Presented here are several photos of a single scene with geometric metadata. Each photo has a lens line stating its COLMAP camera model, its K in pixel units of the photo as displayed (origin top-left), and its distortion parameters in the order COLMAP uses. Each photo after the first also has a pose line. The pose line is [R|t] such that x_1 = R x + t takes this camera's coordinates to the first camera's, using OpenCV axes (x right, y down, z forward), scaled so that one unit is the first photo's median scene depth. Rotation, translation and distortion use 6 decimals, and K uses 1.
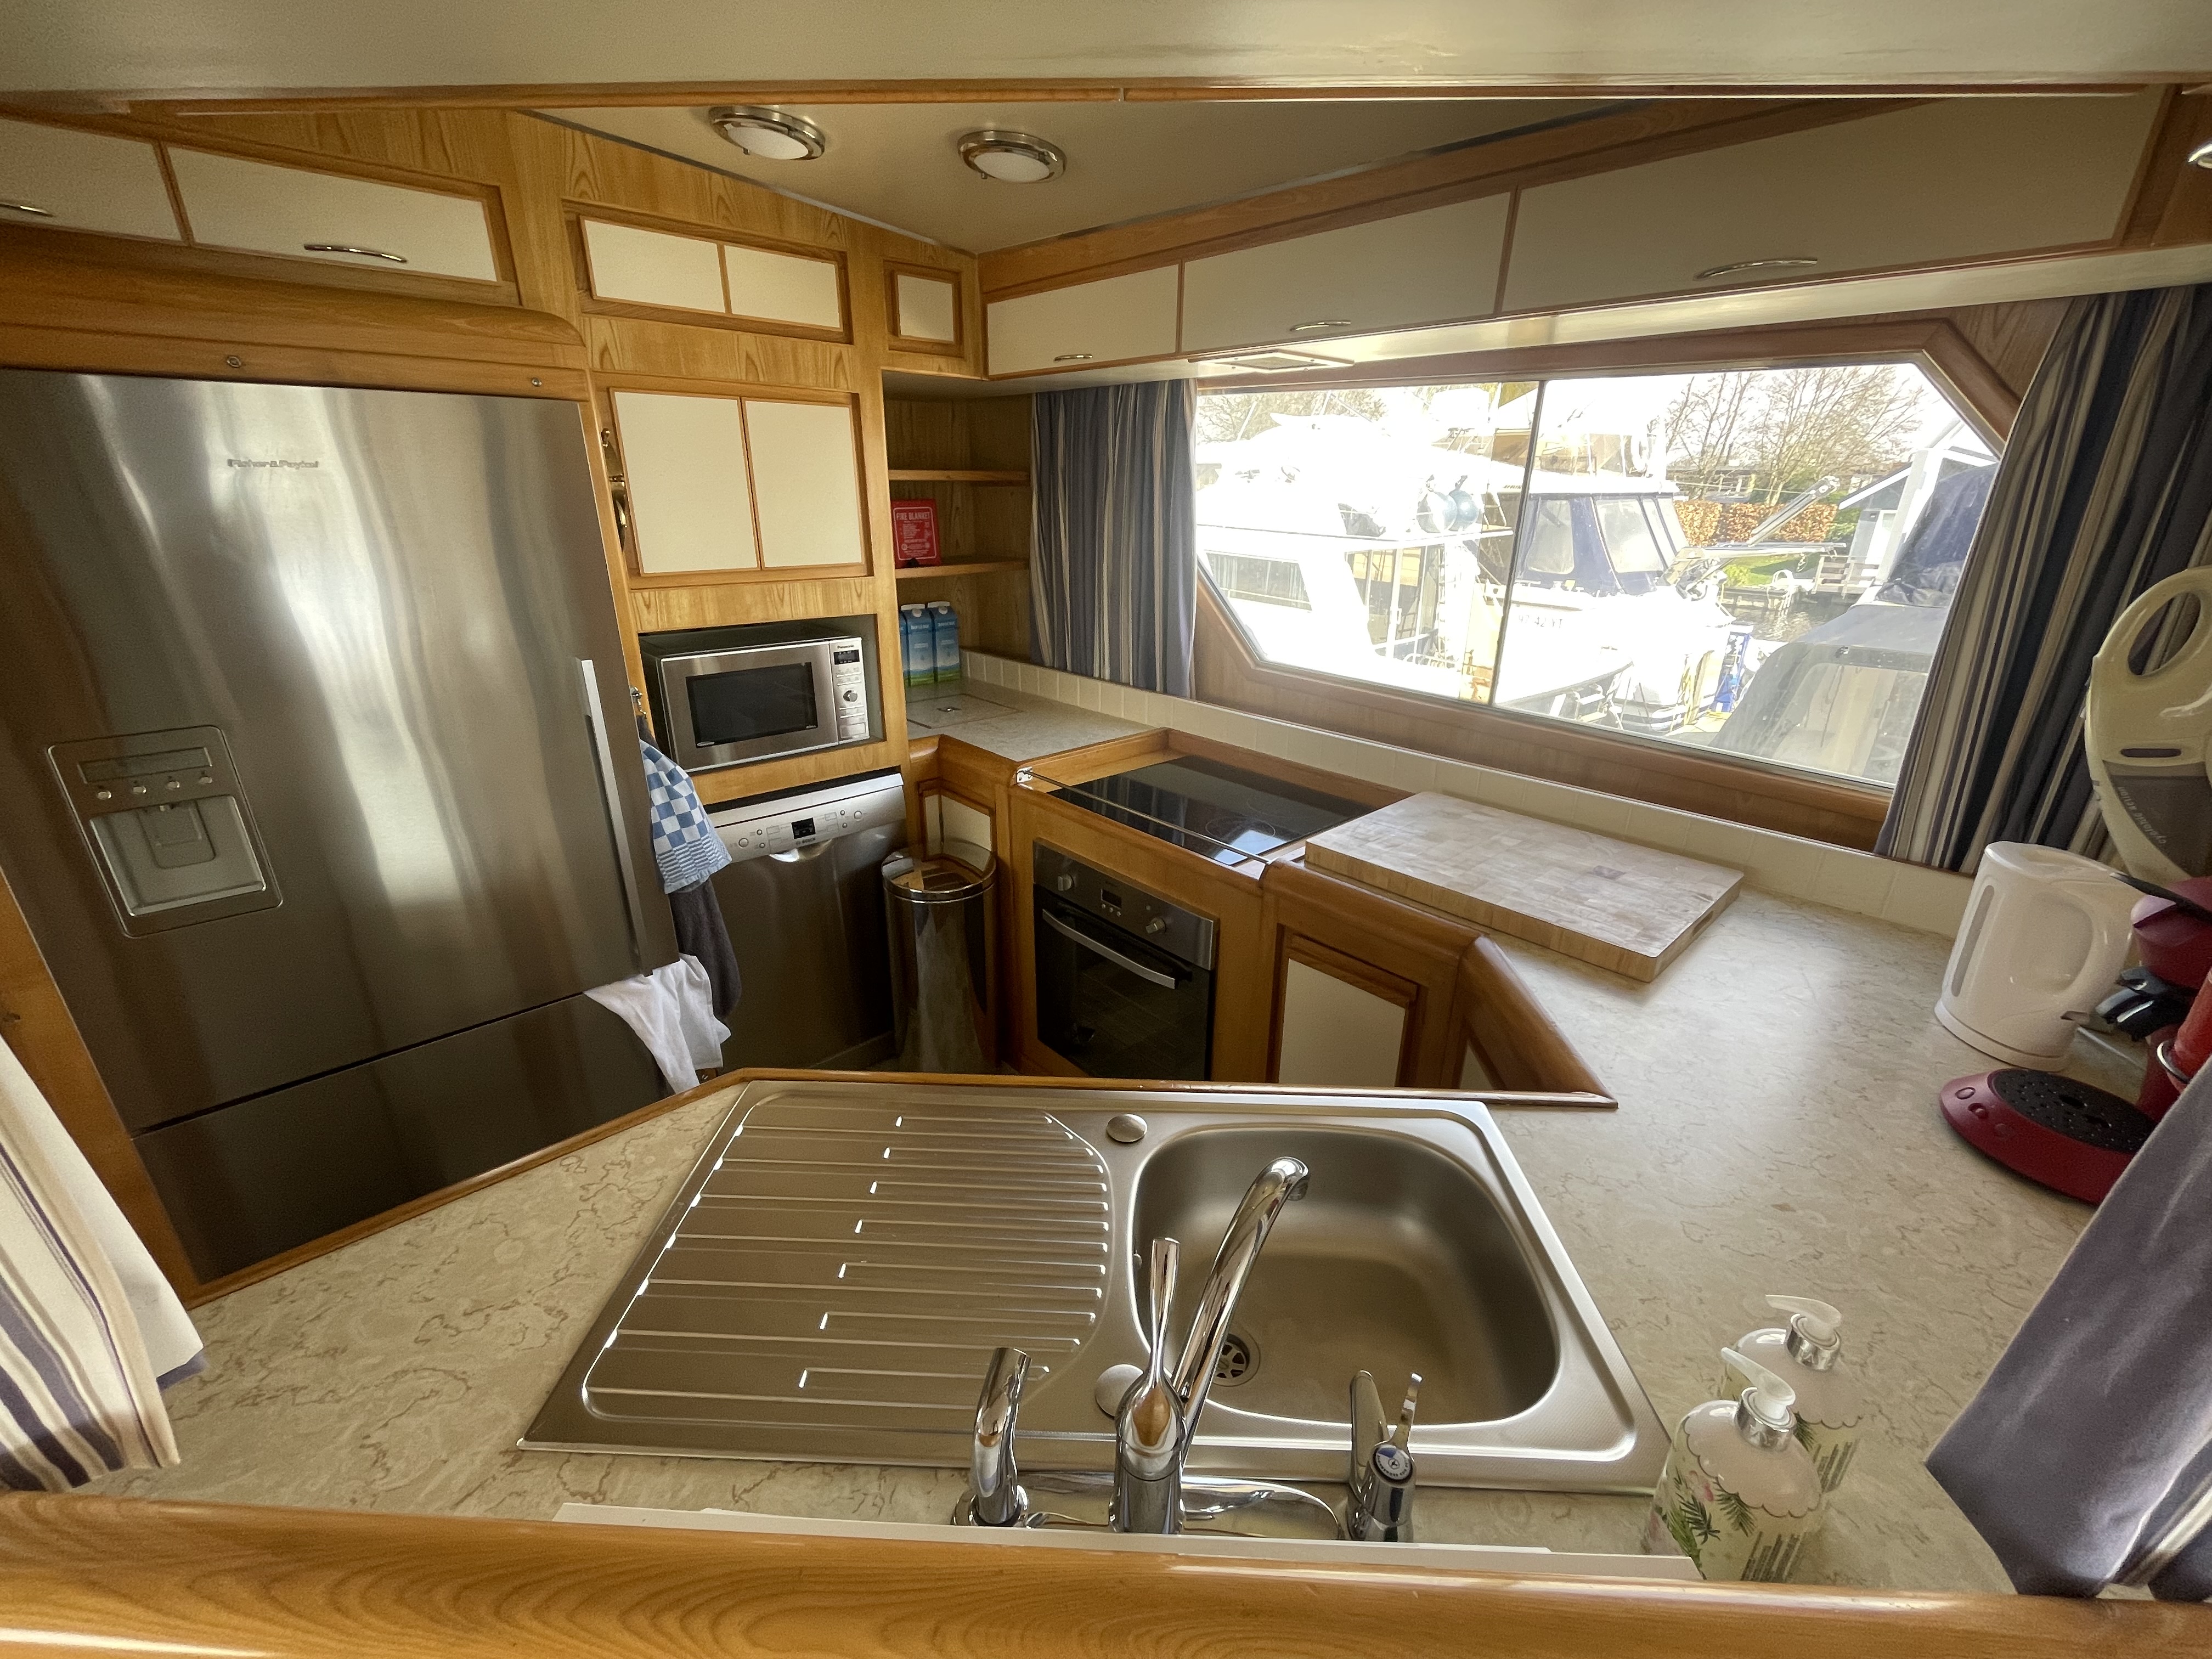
lens RADIAL K [[887.1, 0, 1099.3], [0, 887.1, 832.2], [0, 0, 1]] dist [-0.003273, -0.000308]
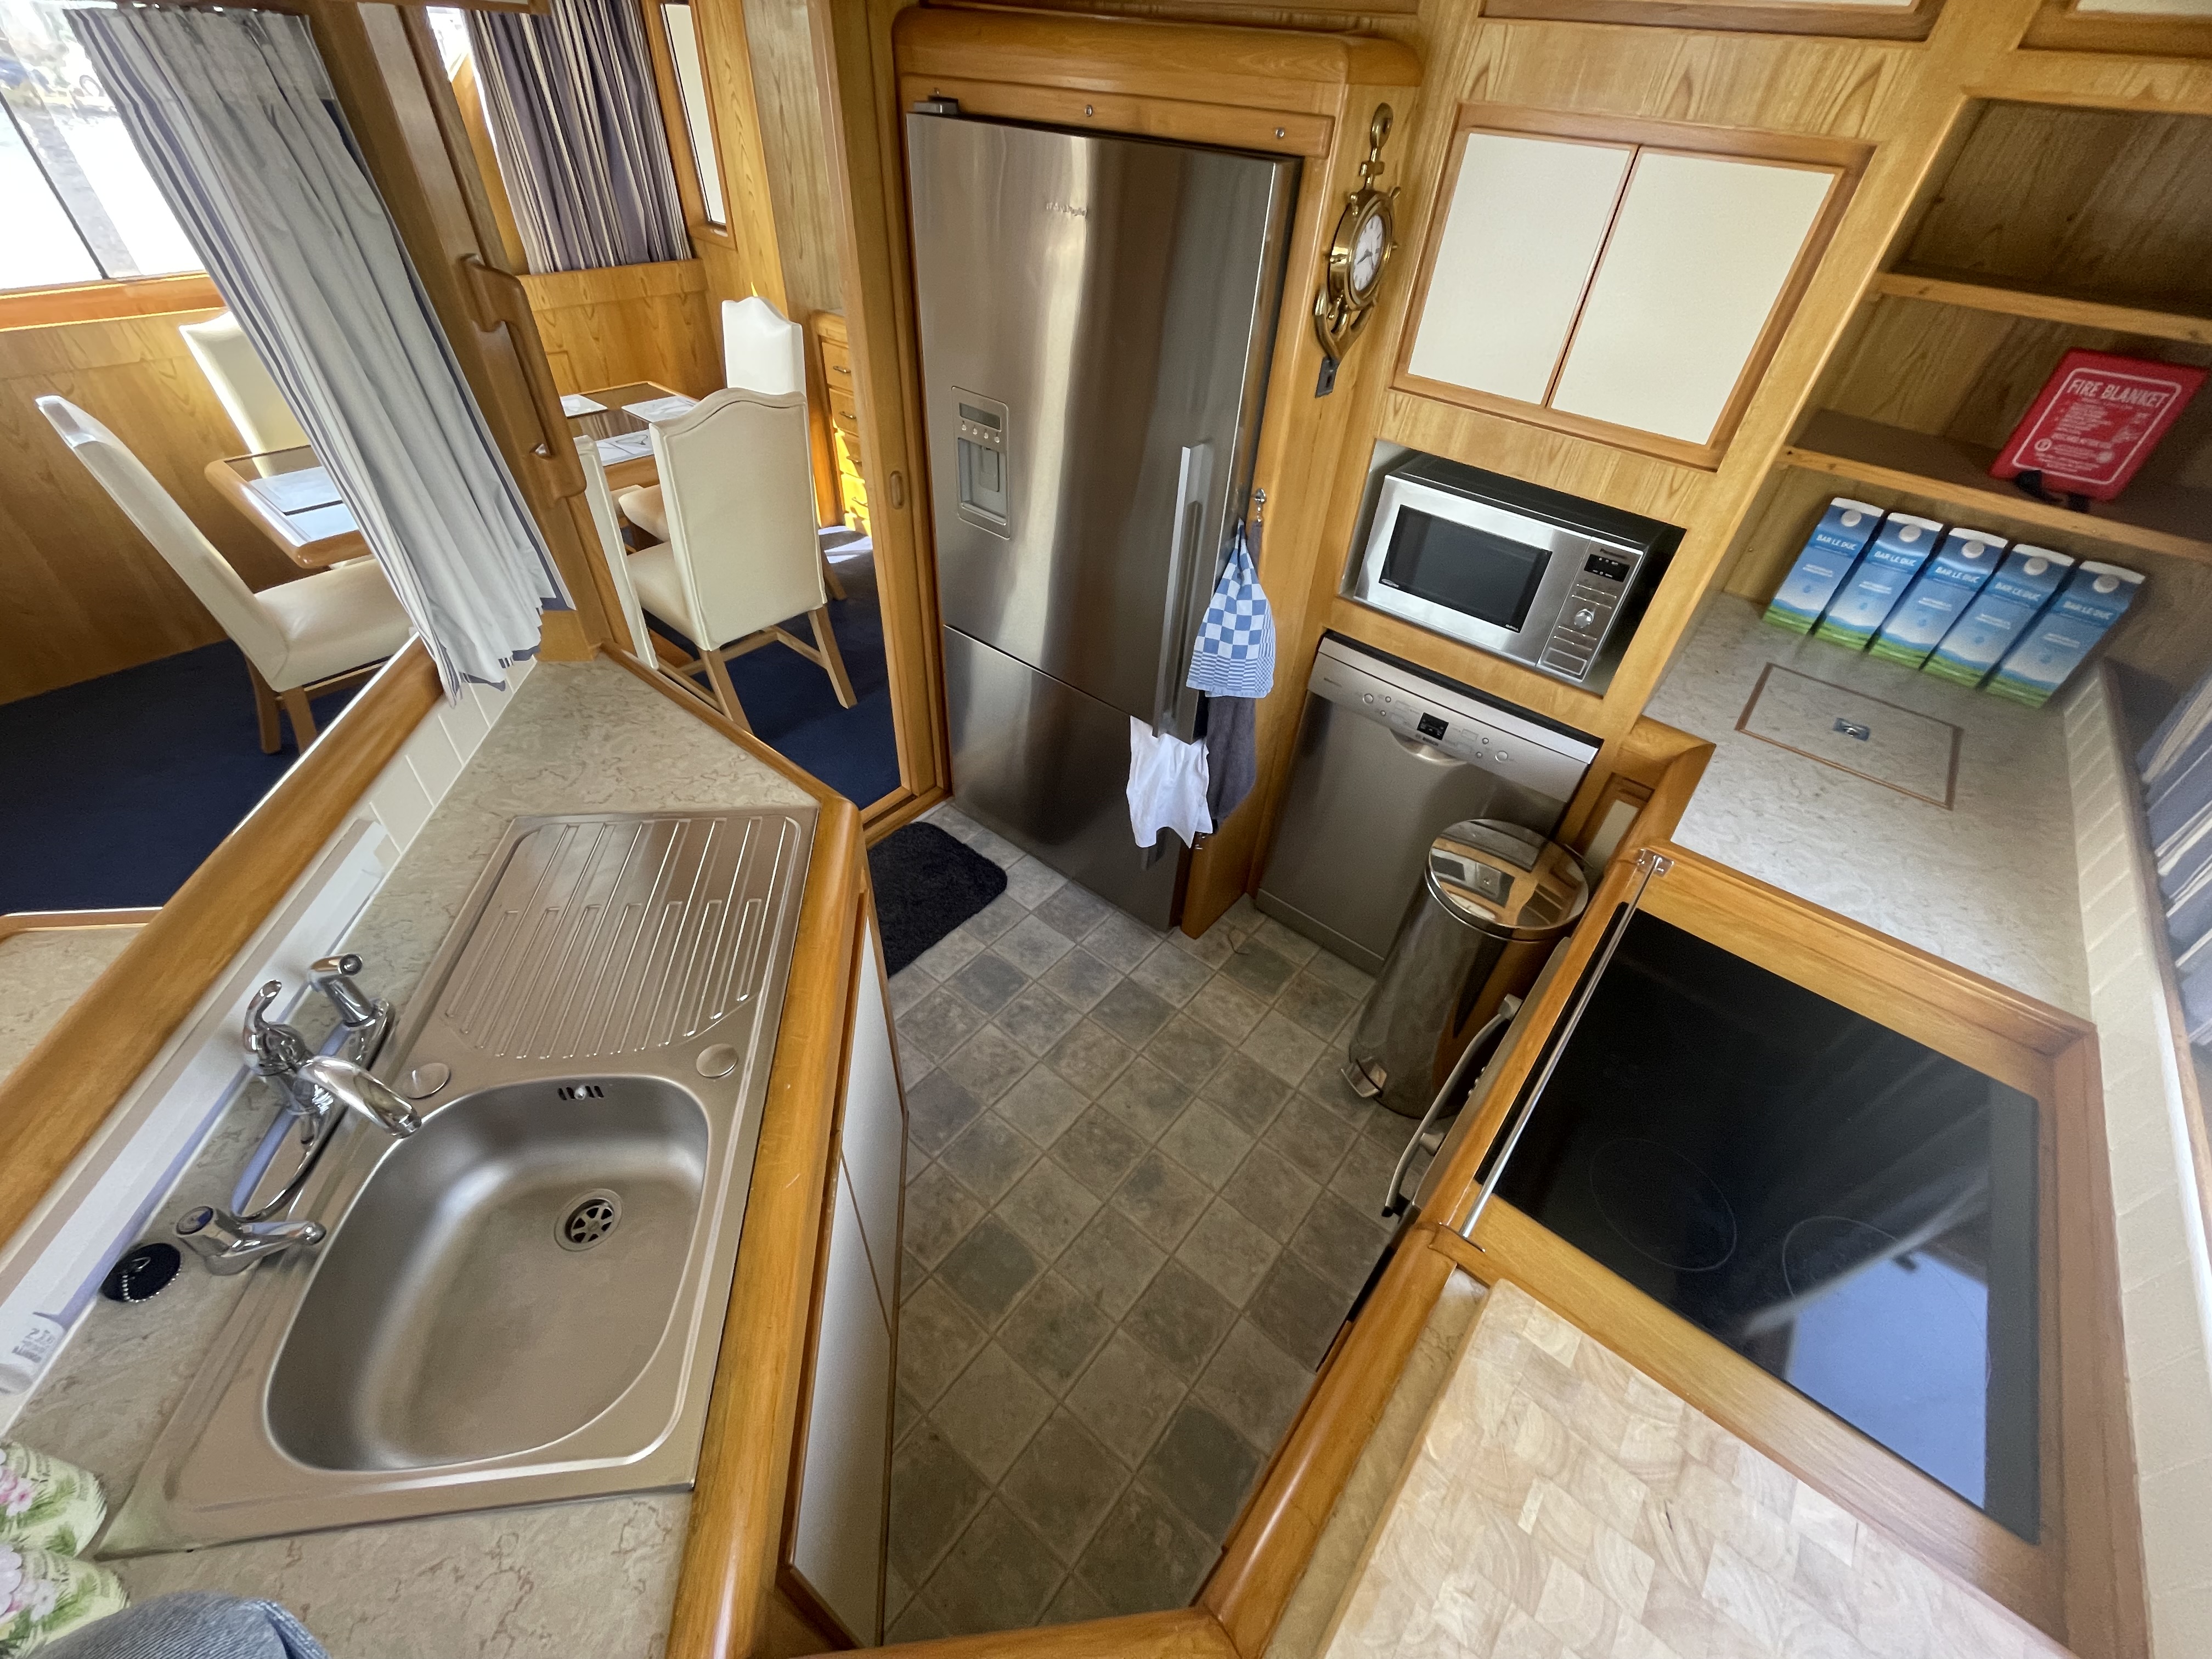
lens RADIAL K [[887.1, 0, 1102.7], [0, 887.1, 832.5], [0, 0, 1]] dist [-0.003273, -0.000308]
pose [[0.151489, 0.659991, -0.735841, 0.342276], [-0.407562, 0.719913, 0.561799, -0.309984], [0.900524, 0.214795, 0.378046, 0.468873]]
